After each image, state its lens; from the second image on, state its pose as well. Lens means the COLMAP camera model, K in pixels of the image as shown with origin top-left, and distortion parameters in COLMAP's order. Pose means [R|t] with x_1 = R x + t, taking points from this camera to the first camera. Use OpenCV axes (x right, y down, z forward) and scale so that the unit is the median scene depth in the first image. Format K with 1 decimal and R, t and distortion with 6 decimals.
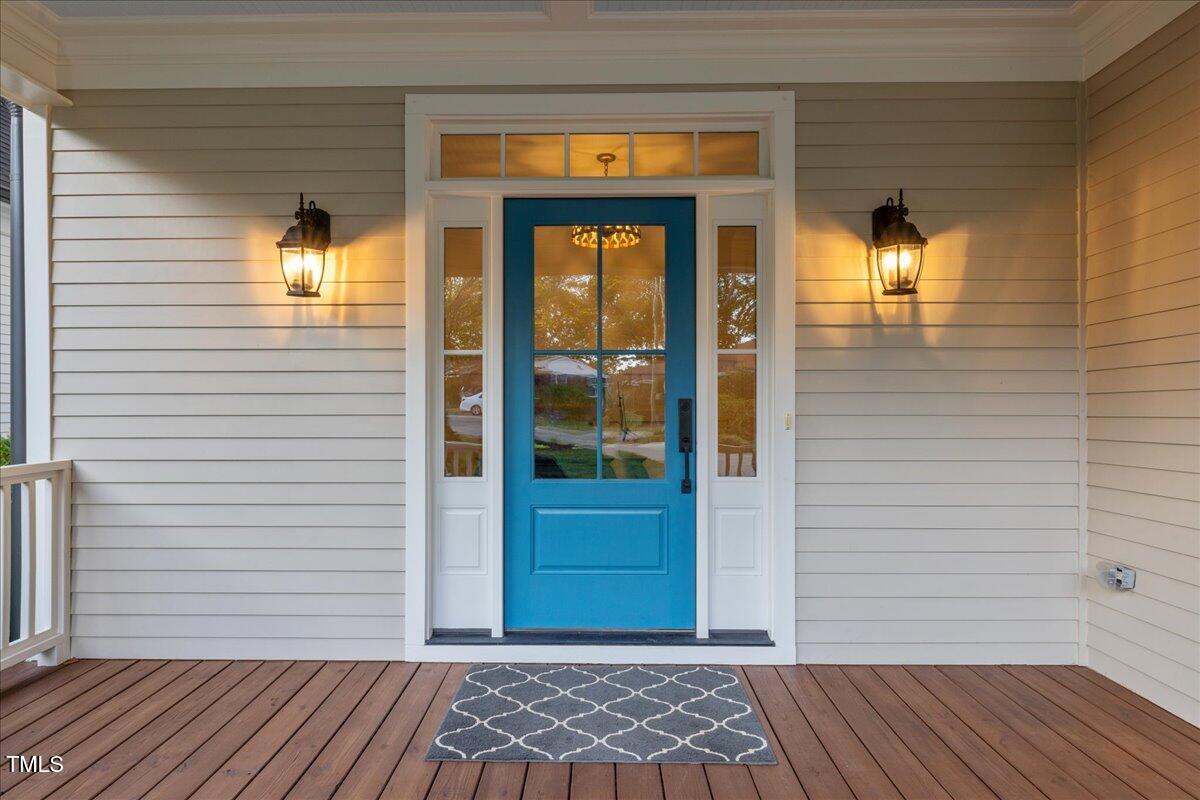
lens RADIAL K [[691.1, 0, 603.0], [0, 691.1, 409.4], [0, 0, 1]] dist [0.015443, -0.005376]
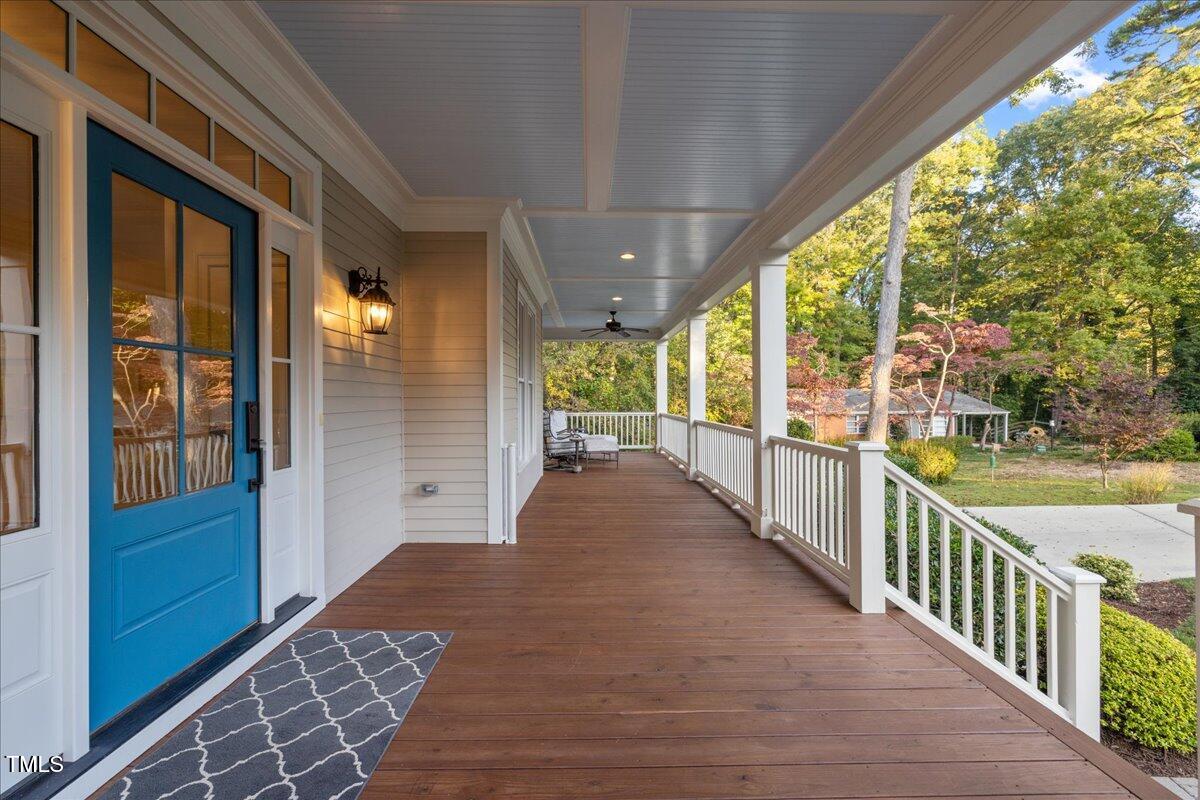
lens RADIAL K [[490.6, 0, 600.0], [0, 490.6, 395.3], [0, 0, 1]] dist [0.001571, 0.000006]
pose [[-0.020548, 0.003390, 0.999783, -0.648635], [0.006041, 0.999976, -0.003267, -0.021365], [-0.999771, 0.005973, -0.020568, 0.499808]]
